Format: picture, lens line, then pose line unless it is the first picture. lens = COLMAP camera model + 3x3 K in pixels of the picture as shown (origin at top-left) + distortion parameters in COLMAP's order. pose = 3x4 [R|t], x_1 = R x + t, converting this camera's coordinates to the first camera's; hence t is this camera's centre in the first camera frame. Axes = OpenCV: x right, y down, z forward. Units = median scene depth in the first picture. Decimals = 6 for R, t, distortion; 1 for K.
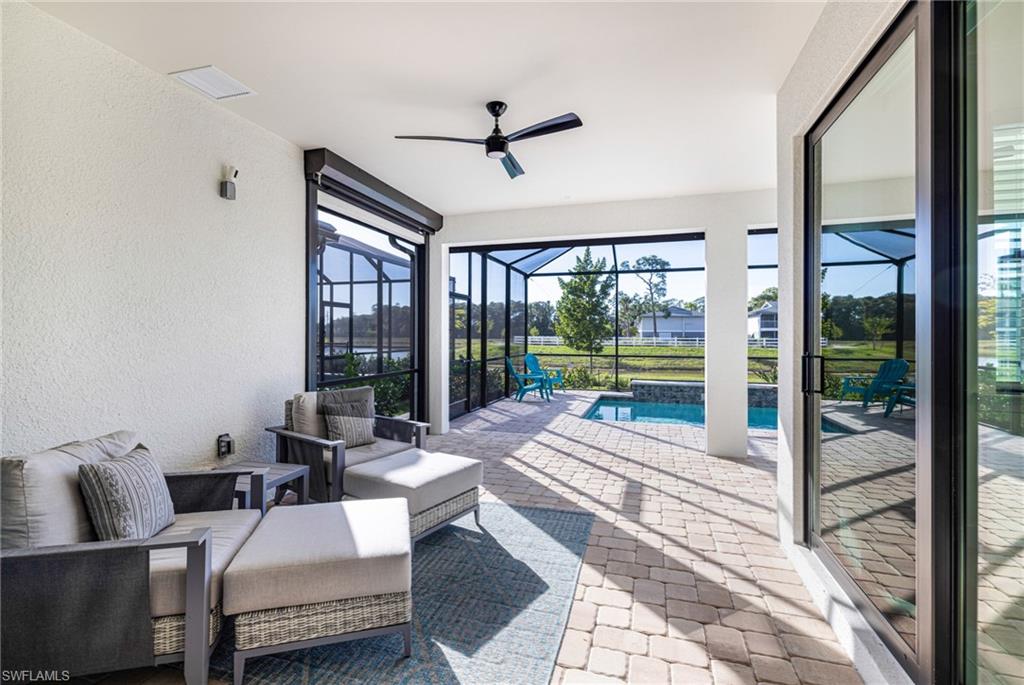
lens RADIAL K [[463.5, 0, 510.7], [0, 463.5, 332.8], [0, 0, 1]] dist [0.004783, 0.000381]
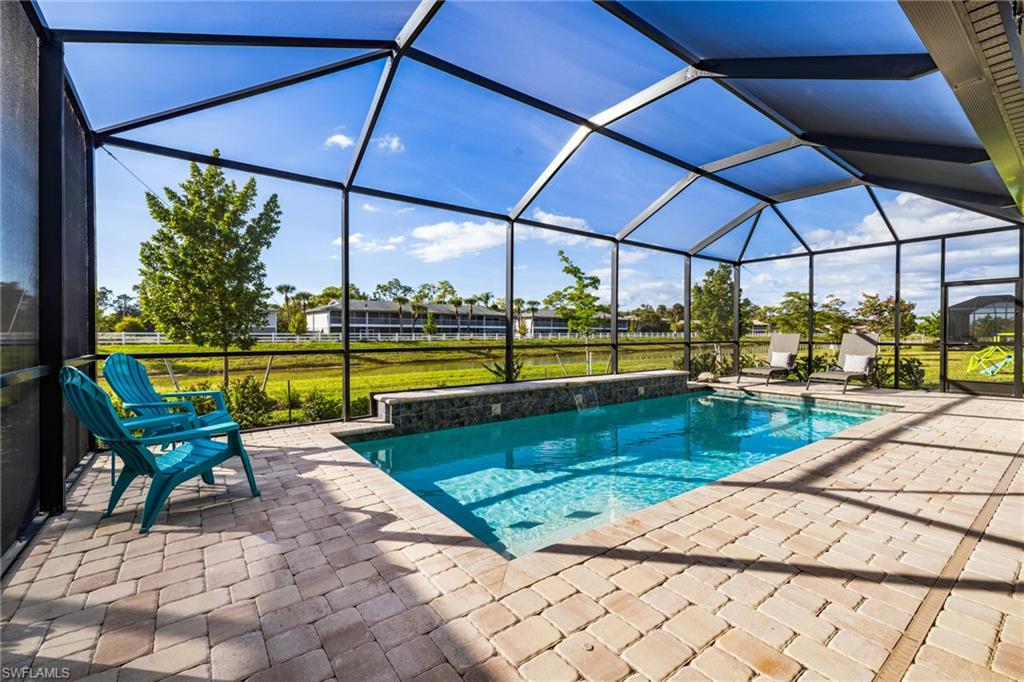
lens RADIAL K [[435.8, 0, 510.5], [0, 435.8, 334.4], [0, 0, 1]] dist [-0.000970, 0.000030]
pose [[0.592475, -0.006487, 0.805563, -0.116372], [-0.001273, 0.999959, 0.008989, 0.063650], [-0.805588, -0.006351, 0.592442, 1.349350]]
